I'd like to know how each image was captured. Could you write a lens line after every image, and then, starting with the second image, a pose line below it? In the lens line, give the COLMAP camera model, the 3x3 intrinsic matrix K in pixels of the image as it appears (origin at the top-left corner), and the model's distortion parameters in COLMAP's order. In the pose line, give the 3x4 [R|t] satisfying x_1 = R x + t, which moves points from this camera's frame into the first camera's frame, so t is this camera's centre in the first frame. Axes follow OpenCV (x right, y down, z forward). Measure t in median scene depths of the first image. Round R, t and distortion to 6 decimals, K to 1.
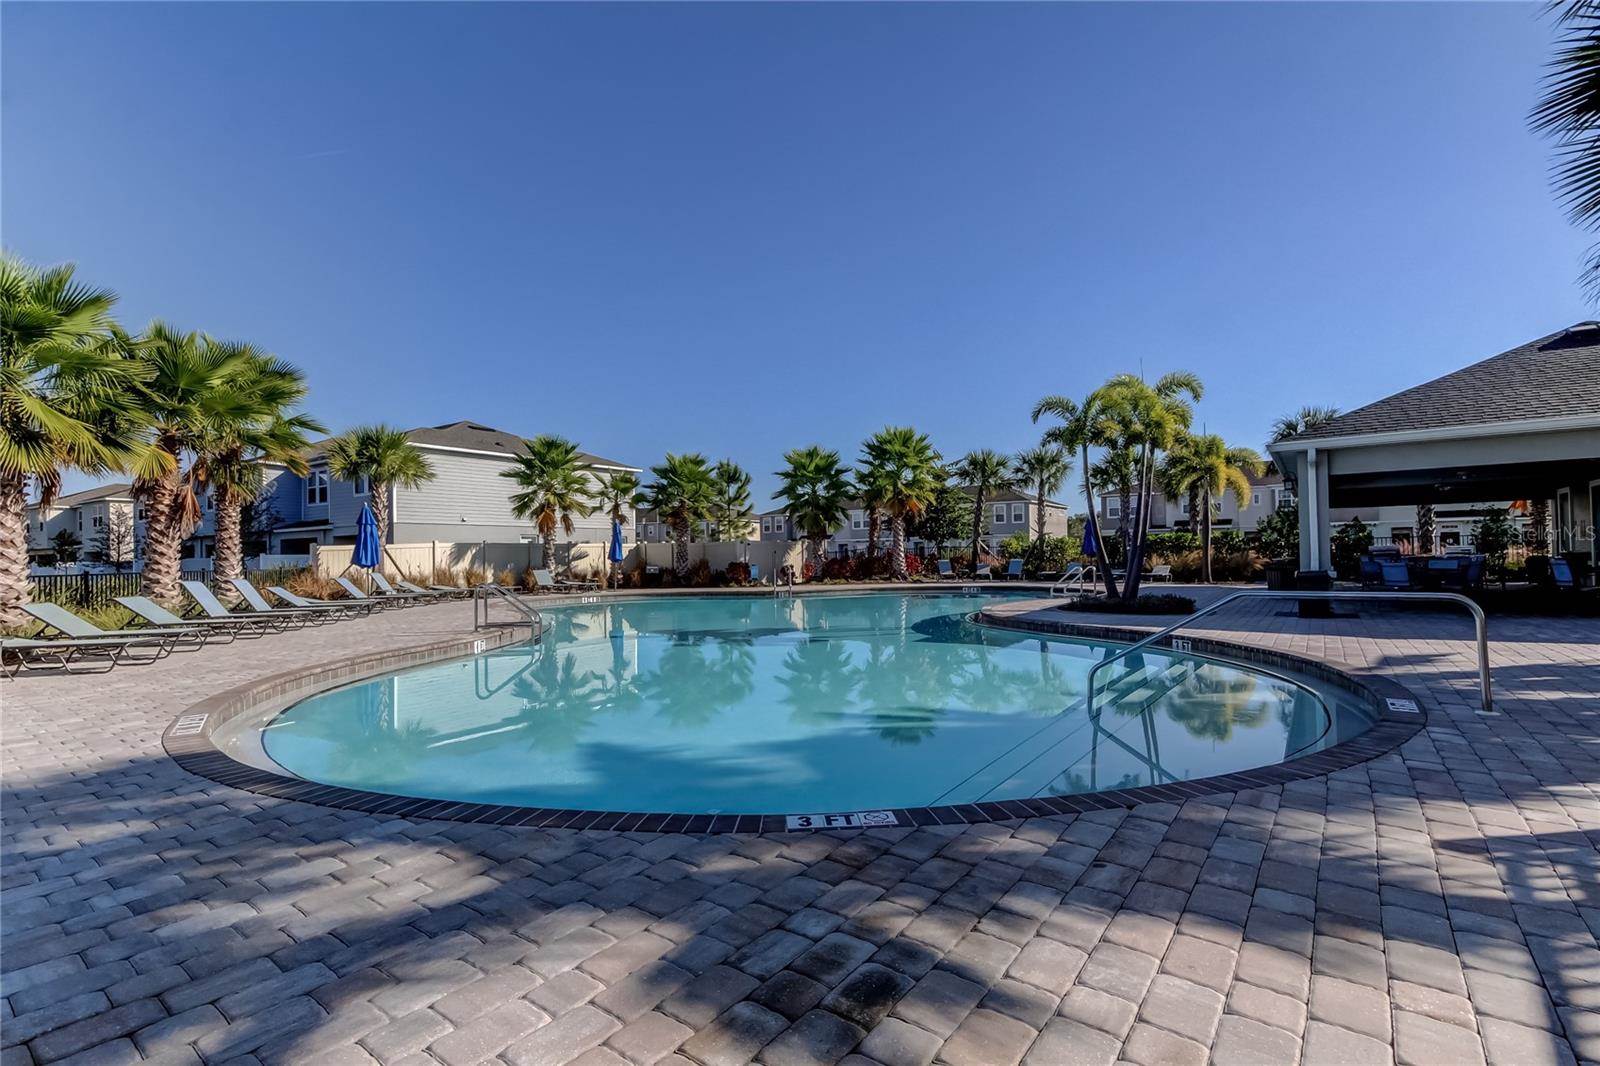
lens RADIAL K [[725.3, 0, 791.5], [0, 725.3, 550.9], [0, 0, 1]] dist [0.001103, -0.000084]
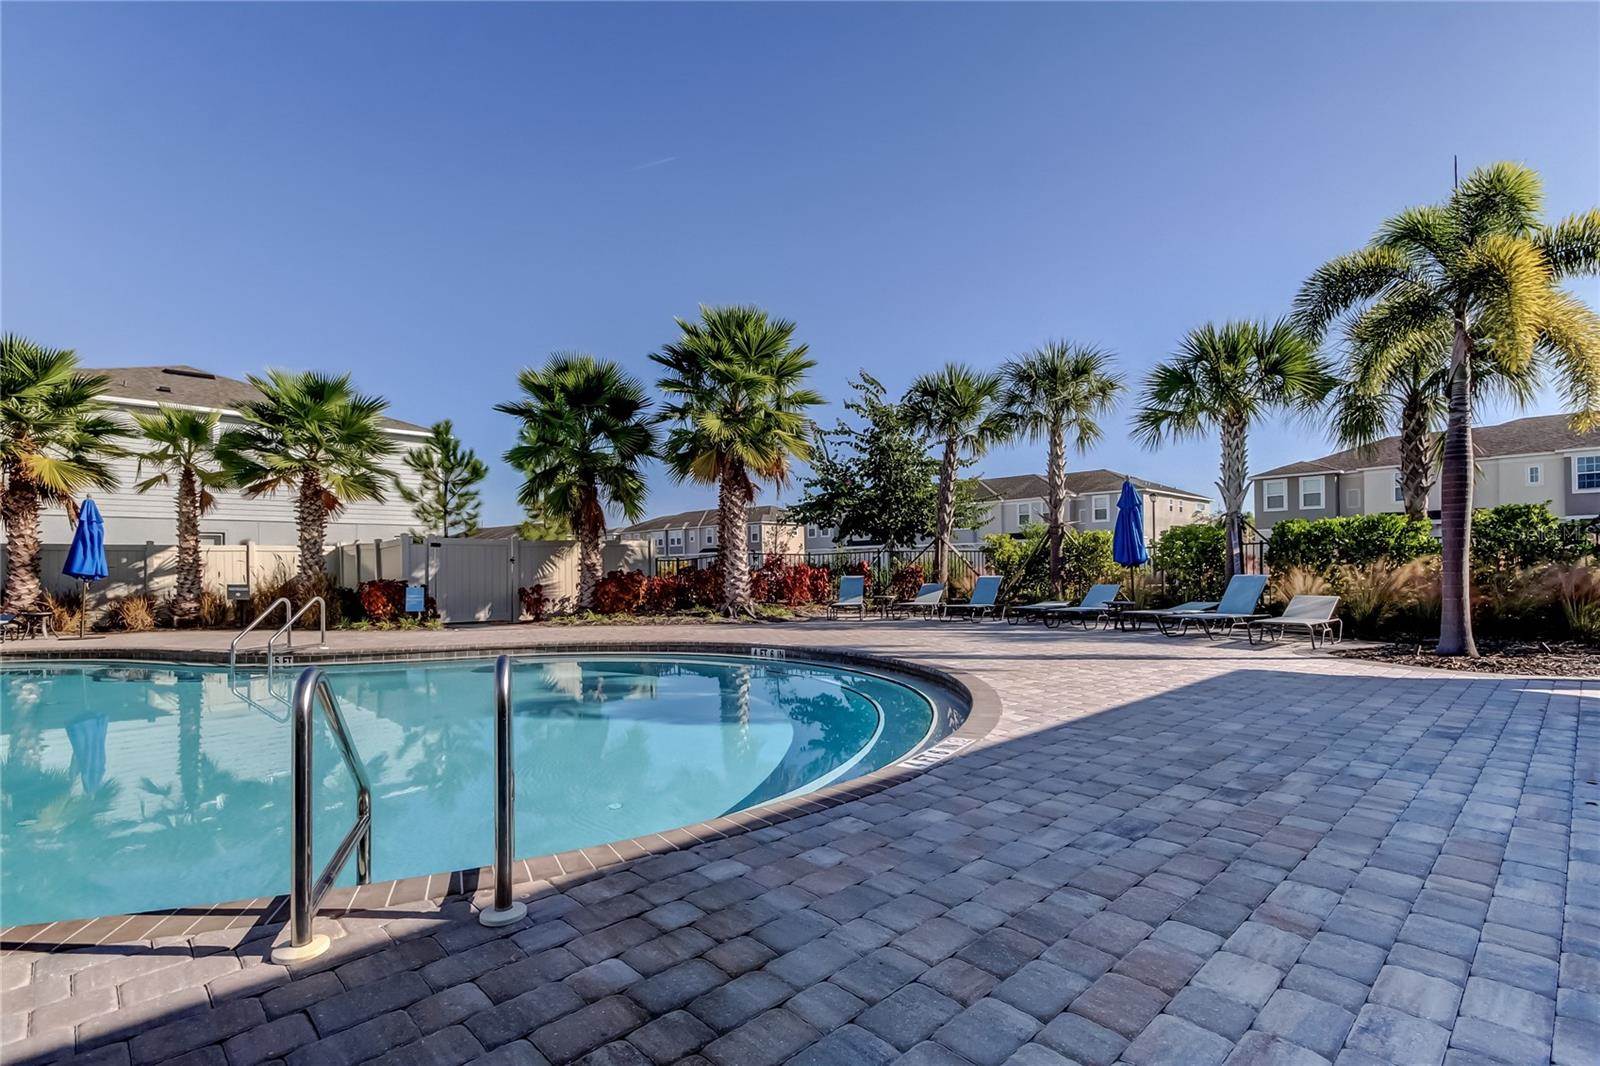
lens RADIAL K [[725.3, 0, 791.5], [0, 725.3, 550.9], [0, 0, 1]] dist [0.001103, -0.000084]
pose [[0.981873, -0.001929, -0.189530, 0.282507], [-0.000341, 0.999929, -0.011947, 0.001108], [0.189539, 0.011795, 0.981802, 0.521497]]
